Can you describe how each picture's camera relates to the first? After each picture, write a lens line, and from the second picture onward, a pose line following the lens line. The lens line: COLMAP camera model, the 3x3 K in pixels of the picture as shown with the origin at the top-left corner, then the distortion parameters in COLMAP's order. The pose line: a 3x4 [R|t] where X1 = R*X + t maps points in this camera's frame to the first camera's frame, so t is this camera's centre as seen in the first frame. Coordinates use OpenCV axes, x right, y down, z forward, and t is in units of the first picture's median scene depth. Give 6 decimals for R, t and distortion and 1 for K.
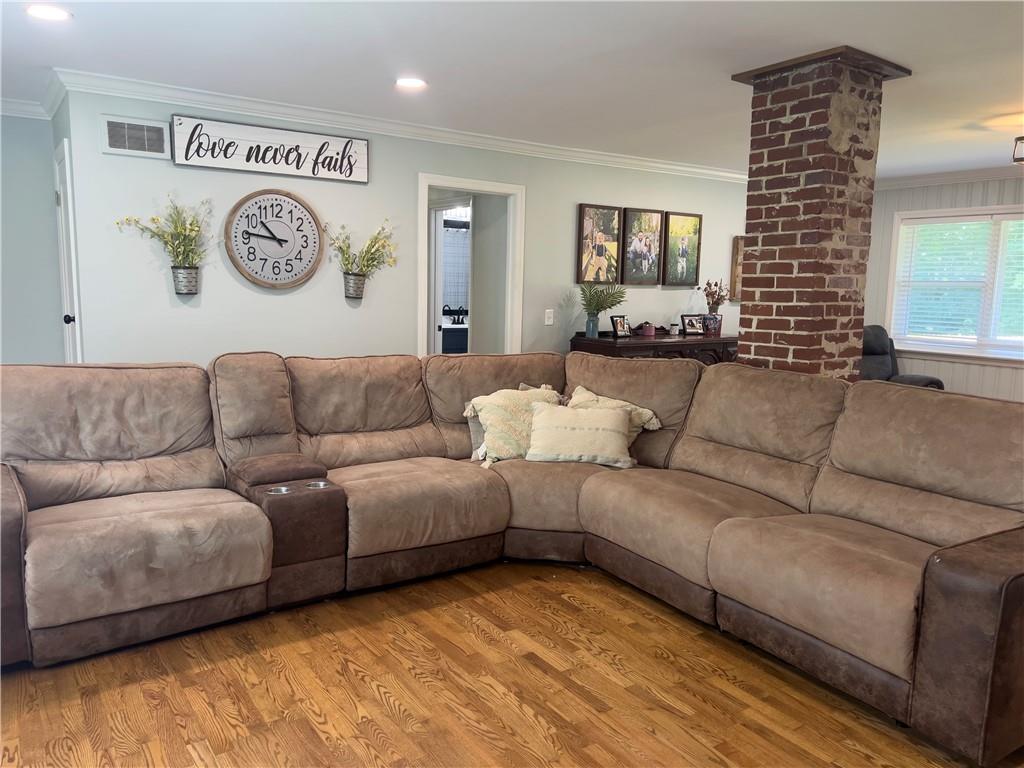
lens RADIAL K [[774.1, 0, 508.6], [0, 774.1, 391.1], [0, 0, 1]] dist [0.079668, -0.096965]
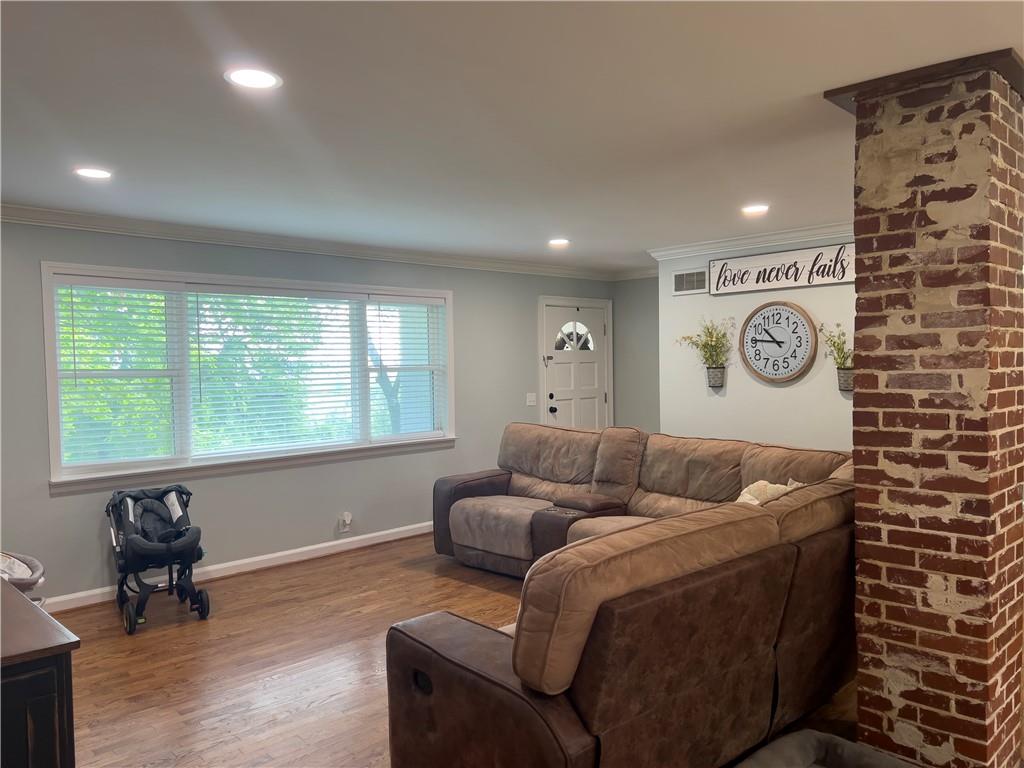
lens RADIAL K [[774.1, 0, 508.6], [0, 774.1, 391.1], [0, 0, 1]] dist [0.079668, -0.096965]
pose [[0.156089, 0.014309, -0.987639, 0.981016], [-0.117883, 0.993018, -0.004243, -0.077227], [0.980683, 0.117088, 0.156686, 0.492789]]
